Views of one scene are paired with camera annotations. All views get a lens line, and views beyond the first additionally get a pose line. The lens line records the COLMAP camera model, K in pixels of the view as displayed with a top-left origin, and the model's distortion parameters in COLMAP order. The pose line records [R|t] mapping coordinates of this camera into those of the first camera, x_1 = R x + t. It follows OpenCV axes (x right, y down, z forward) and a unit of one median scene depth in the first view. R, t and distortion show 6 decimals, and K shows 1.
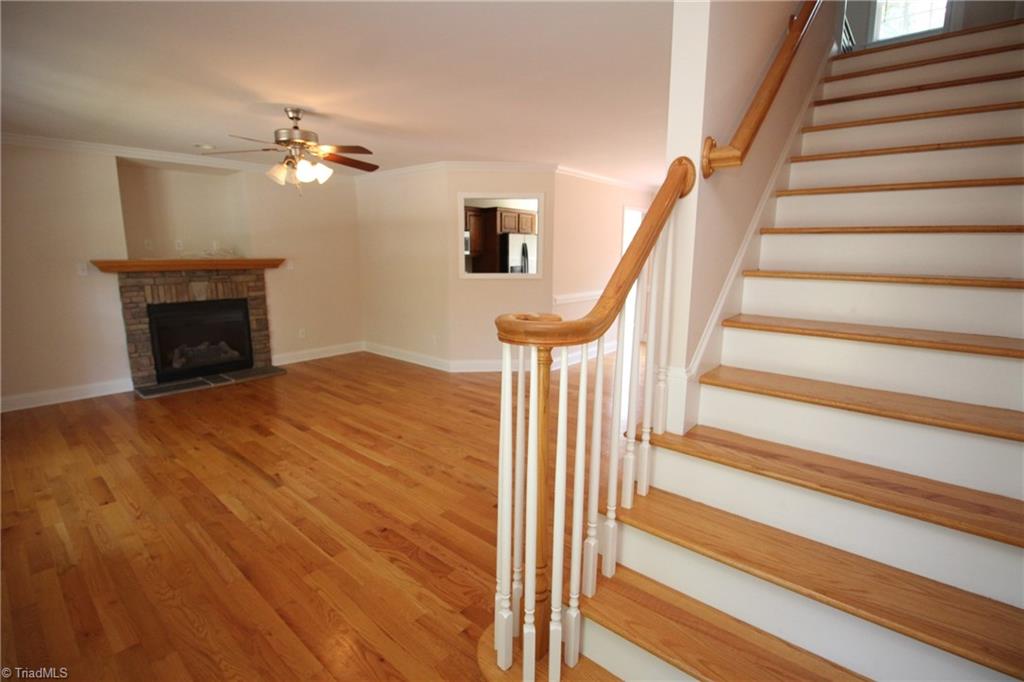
lens RADIAL K [[482.6, 0, 507.3], [0, 482.6, 342.3], [0, 0, 1]] dist [-0.003515, -0.012530]
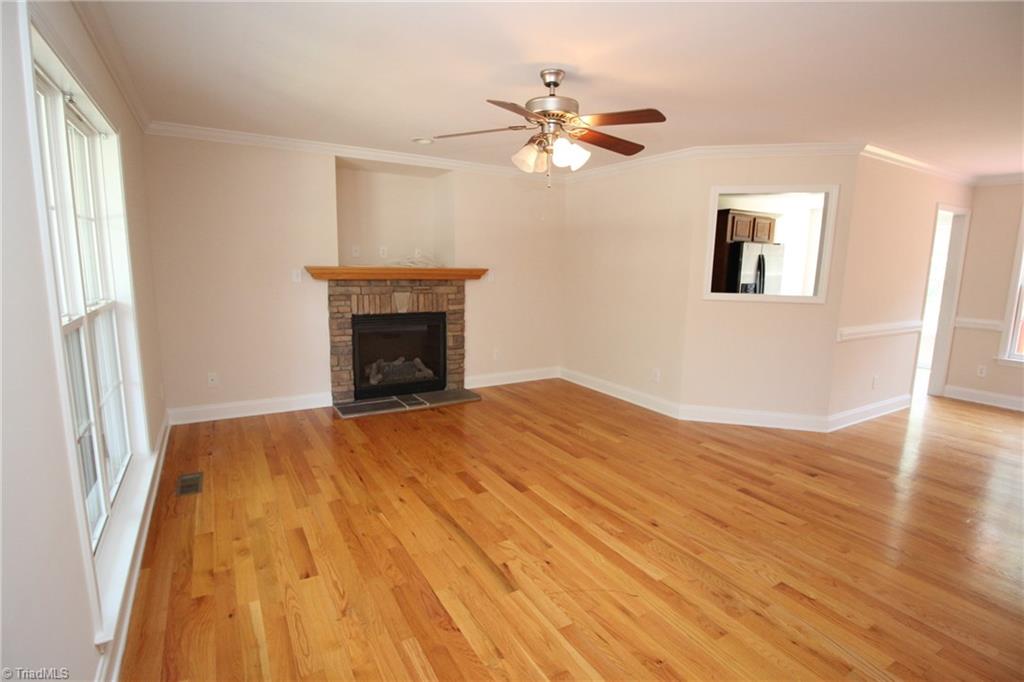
lens RADIAL K [[482.6, 0, 489.2], [0, 482.6, 342.2], [0, 0, 1]] dist [-0.003515, -0.012530]
pose [[0.946613, 0.066690, -0.315398, -0.204022], [-0.074354, 0.997156, -0.012315, -0.034830], [0.313680, 0.035108, 0.948880, 0.201951]]
